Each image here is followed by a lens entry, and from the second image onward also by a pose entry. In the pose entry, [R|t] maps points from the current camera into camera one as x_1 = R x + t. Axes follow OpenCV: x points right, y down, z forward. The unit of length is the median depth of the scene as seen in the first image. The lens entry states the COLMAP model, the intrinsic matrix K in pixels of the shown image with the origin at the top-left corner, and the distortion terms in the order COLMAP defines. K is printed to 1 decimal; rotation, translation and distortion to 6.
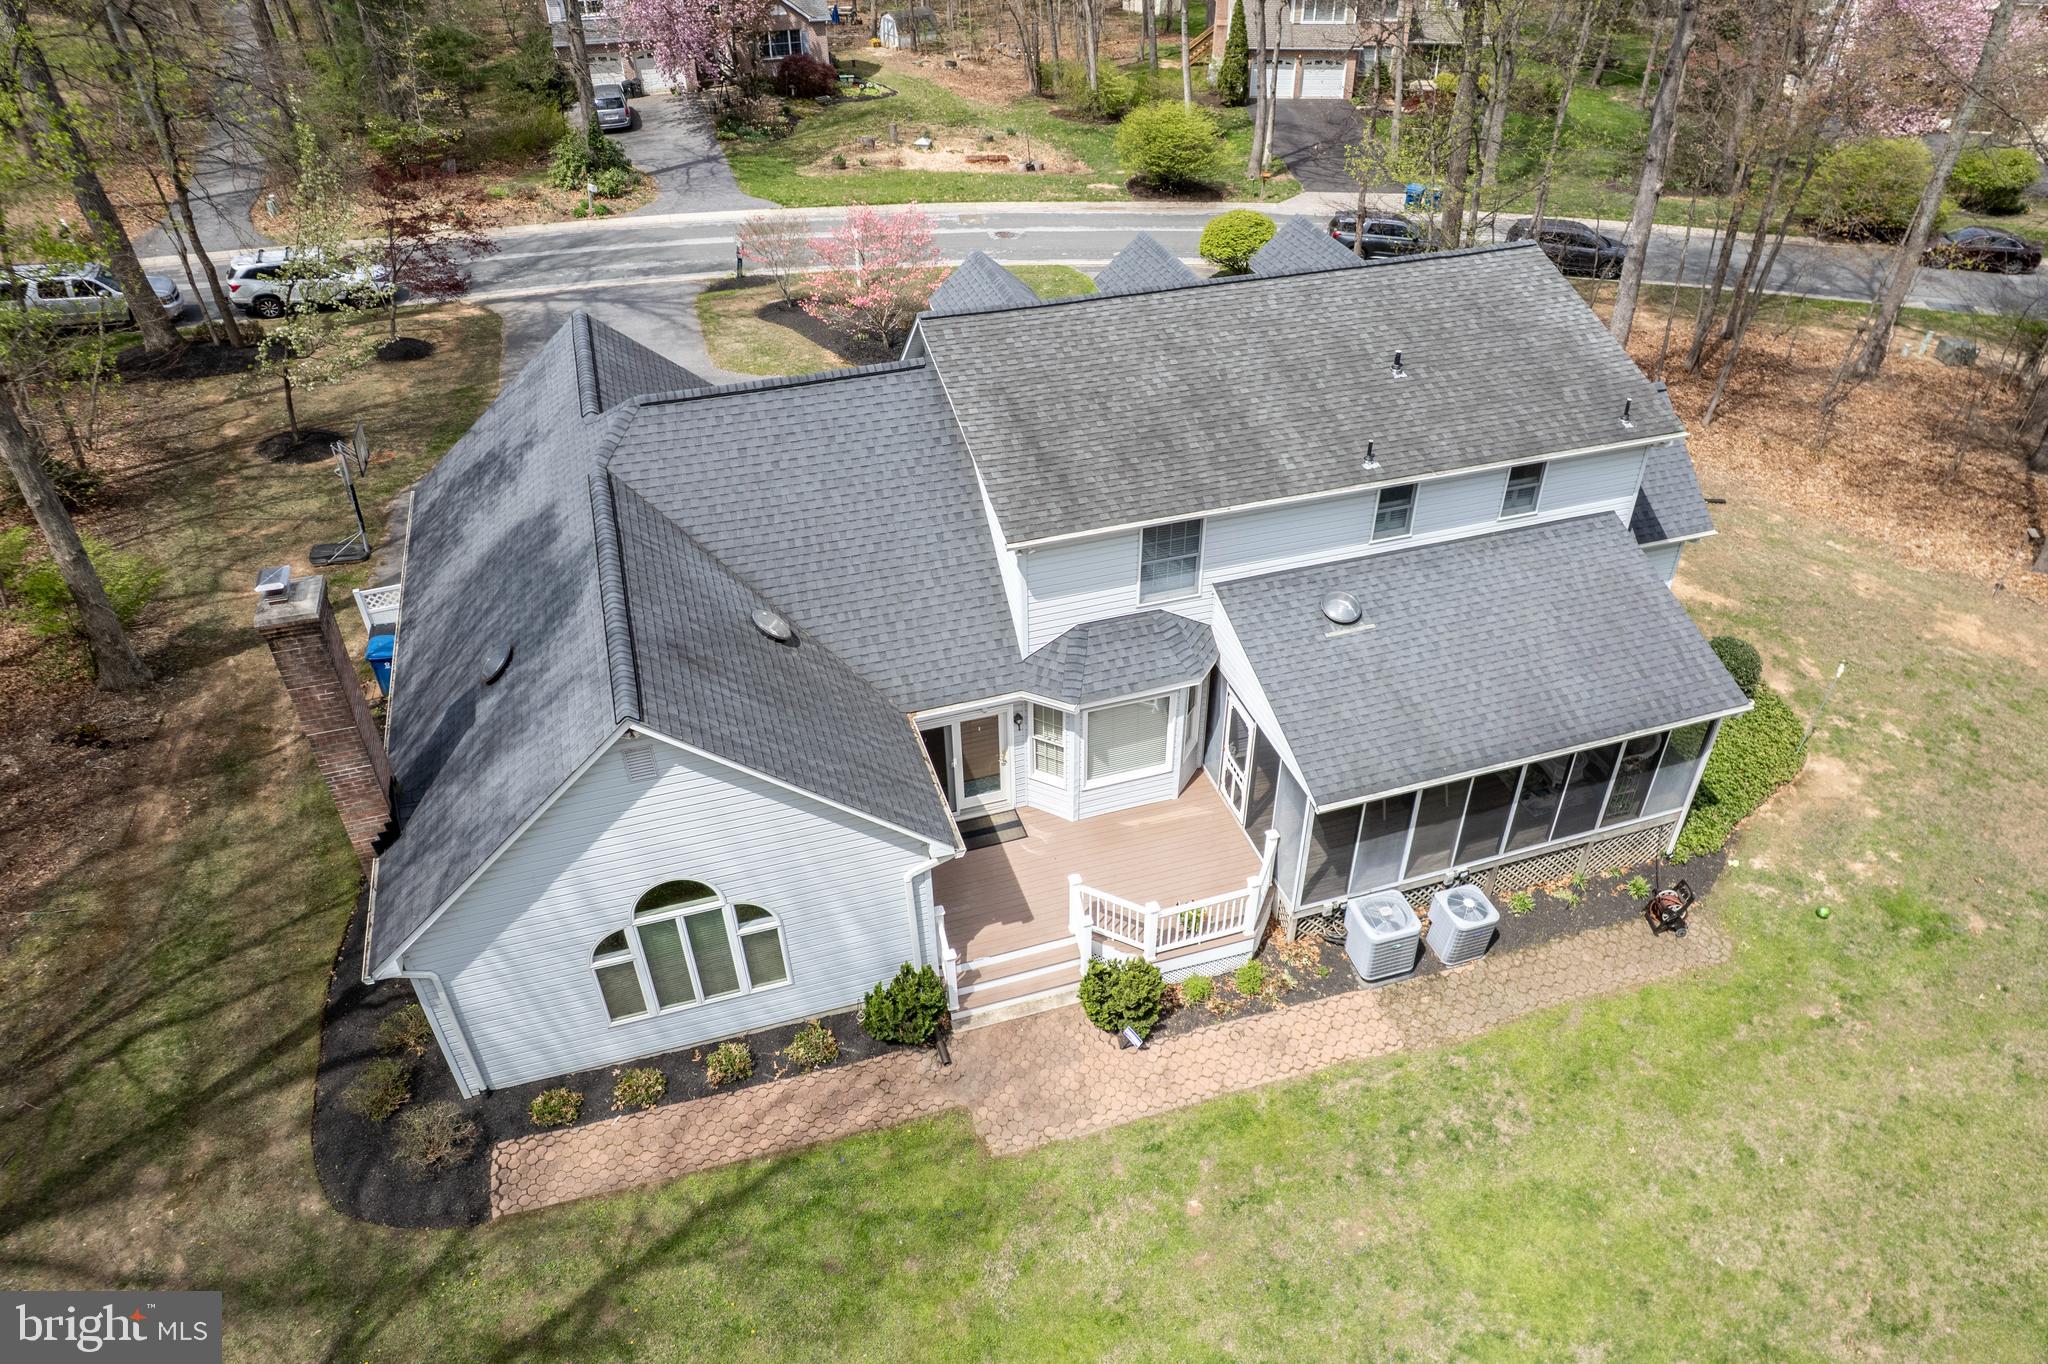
lens RADIAL K [[1397.3, 0, 1068.4], [0, 1397.3, 684.5], [0, 0, 1]] dist [-0.102666, 0.105779]
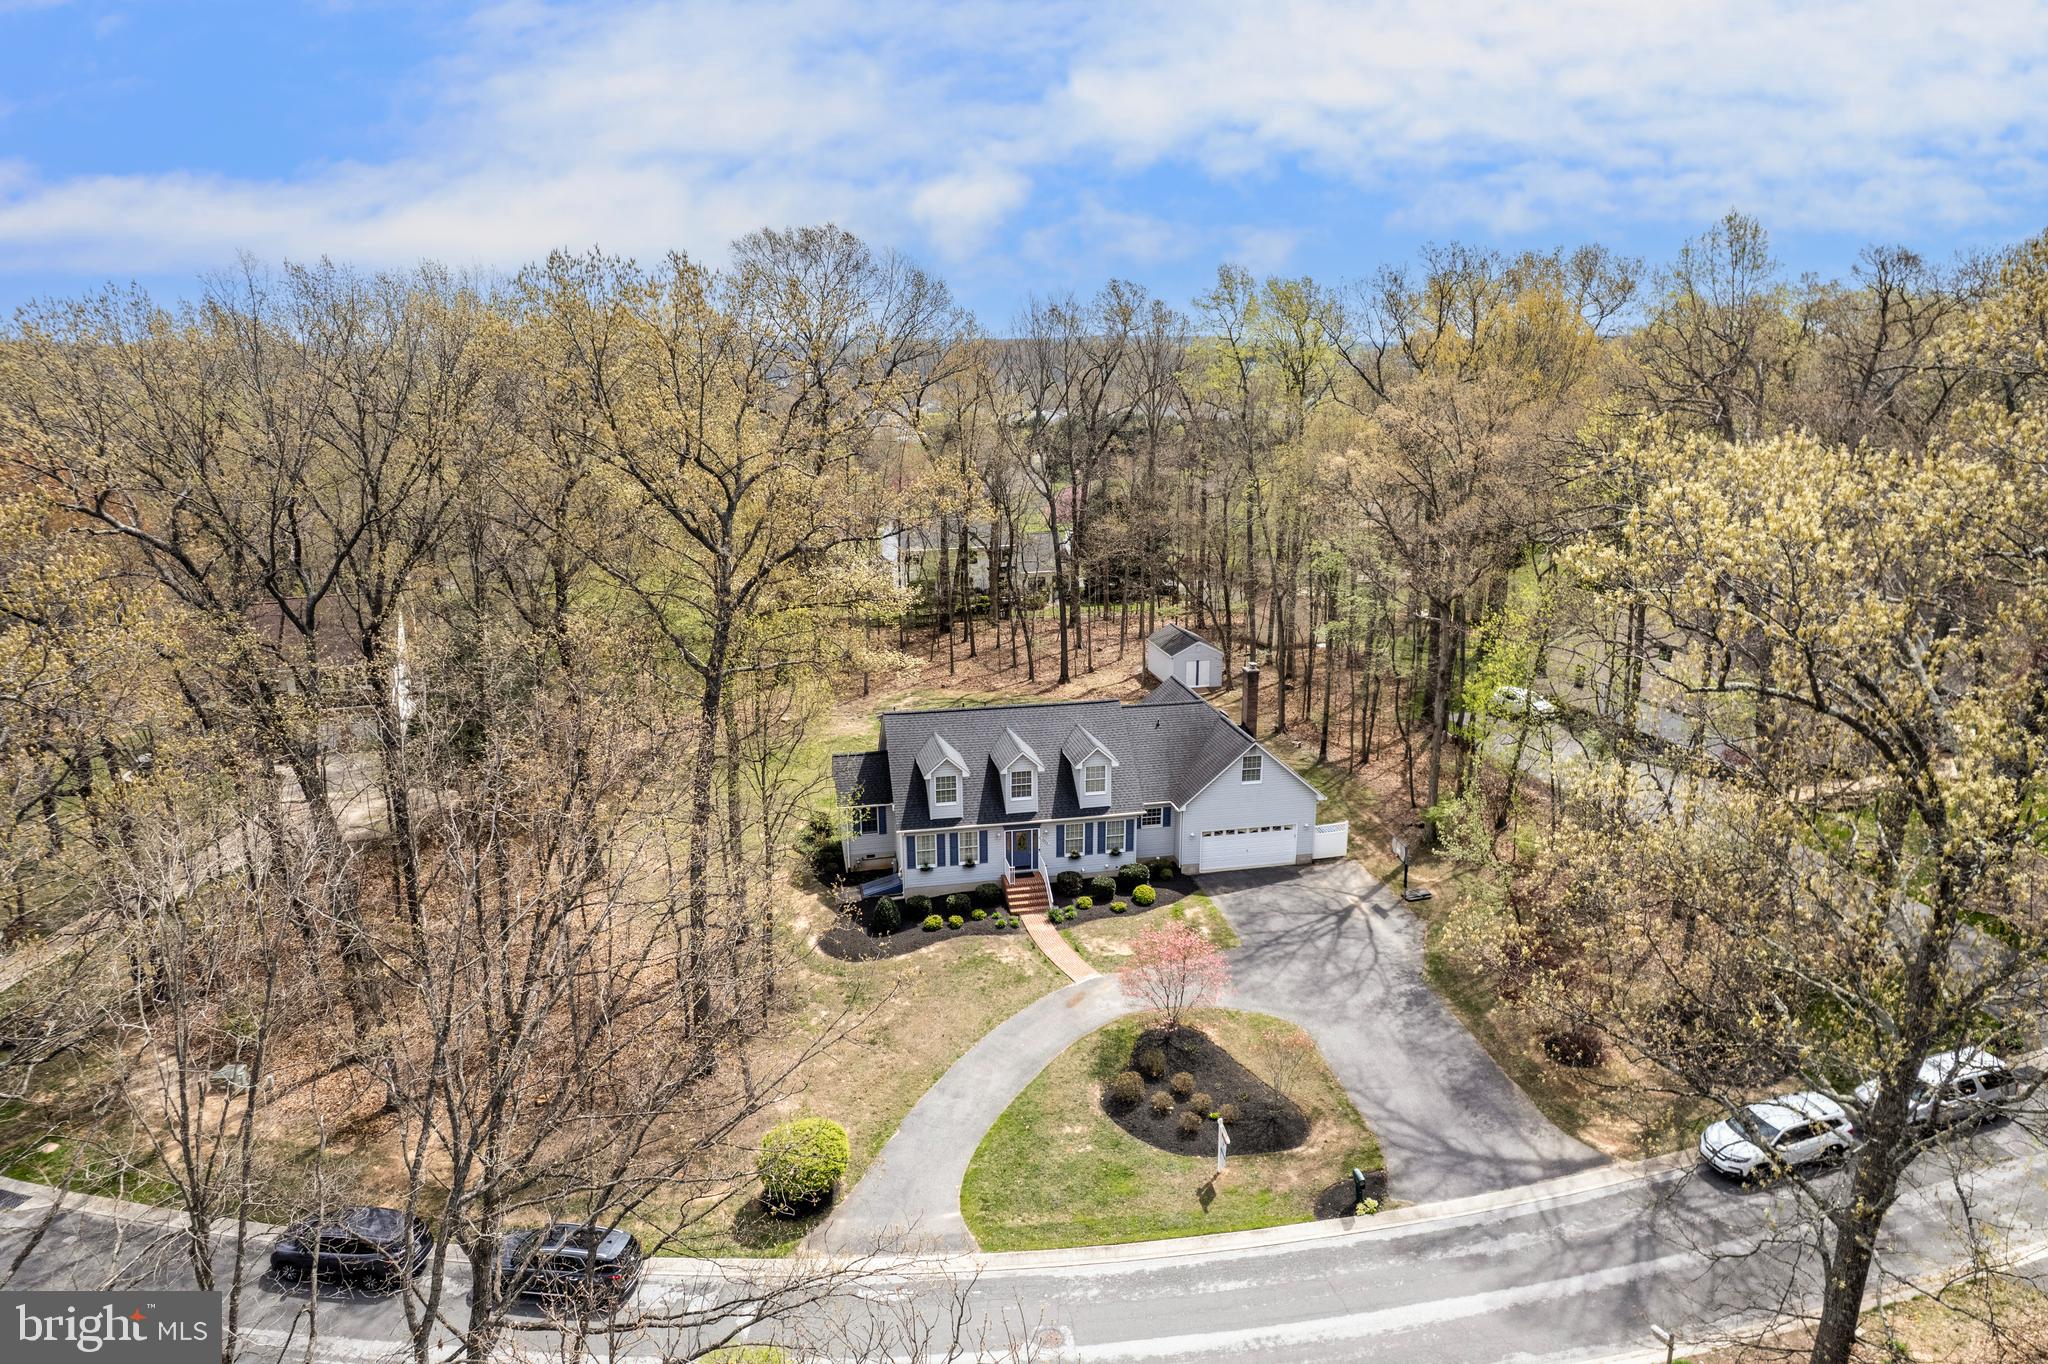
lens RADIAL K [[1324.8, 0, 1019.1], [0, 1324.8, 676.9], [0, 0, 1]] dist [-0.038982, 0.001791]
pose [[-0.991422, -0.033293, 0.126388, -0.259533], [0.077991, 0.625280, 0.776494, -2.617693], [-0.104880, 0.779690, -0.617320, 2.841567]]
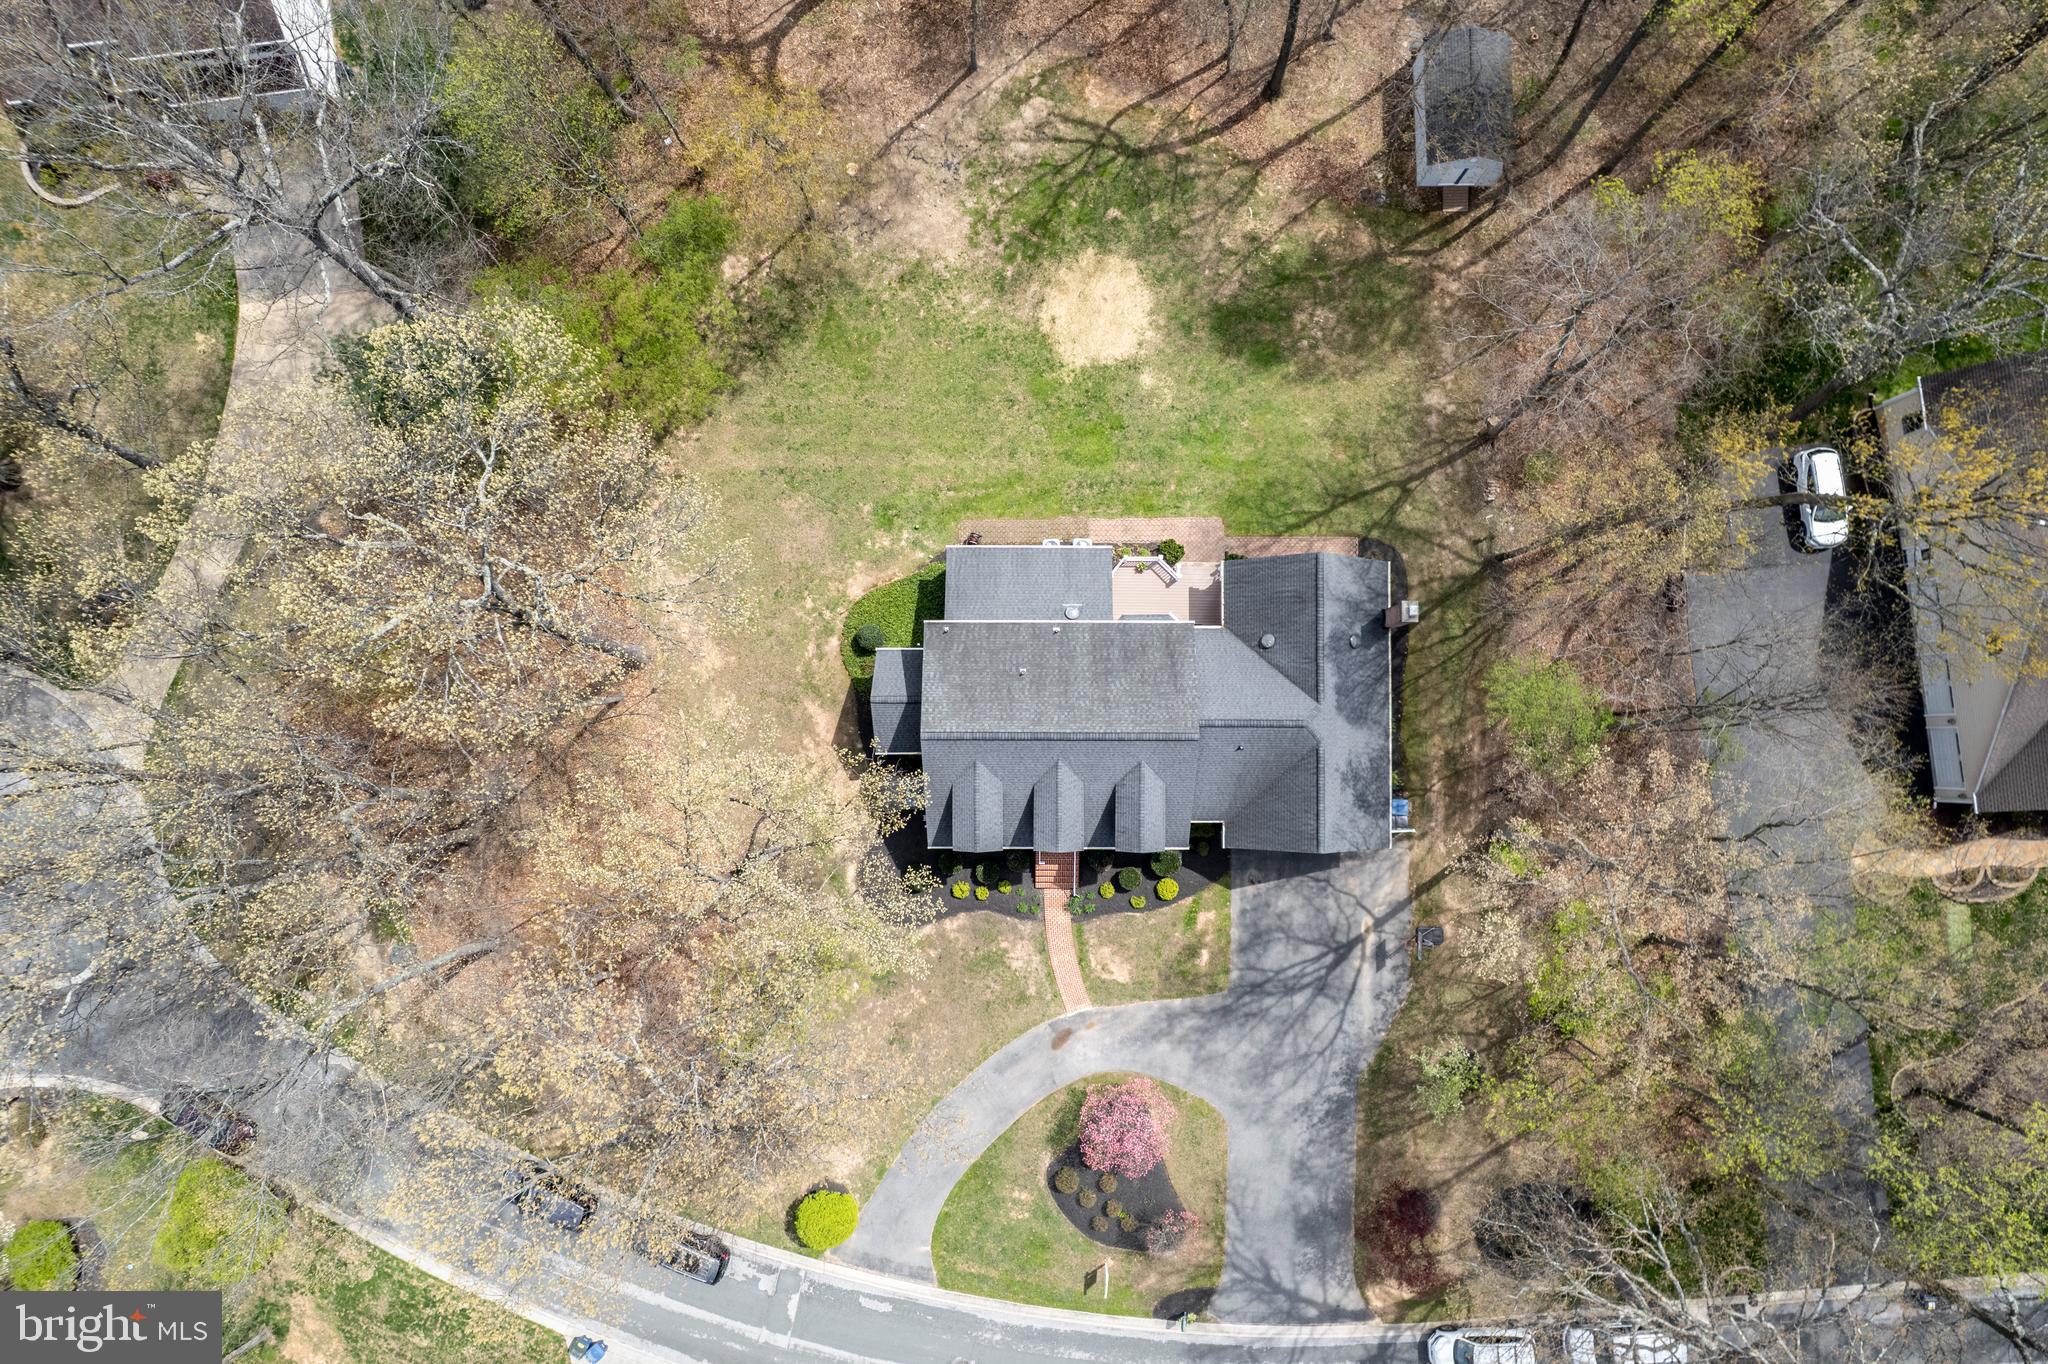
lens RADIAL K [[1324.8, 0, 1019.1], [0, 1324.8, 676.9], [0, 0, 1]] dist [-0.038982, 0.001791]
pose [[-0.946342, -0.322711, 0.017132, 0.210869], [0.196887, -0.533705, 0.822432, -2.335007], [-0.256265, 0.781675, 0.568606, -0.401596]]
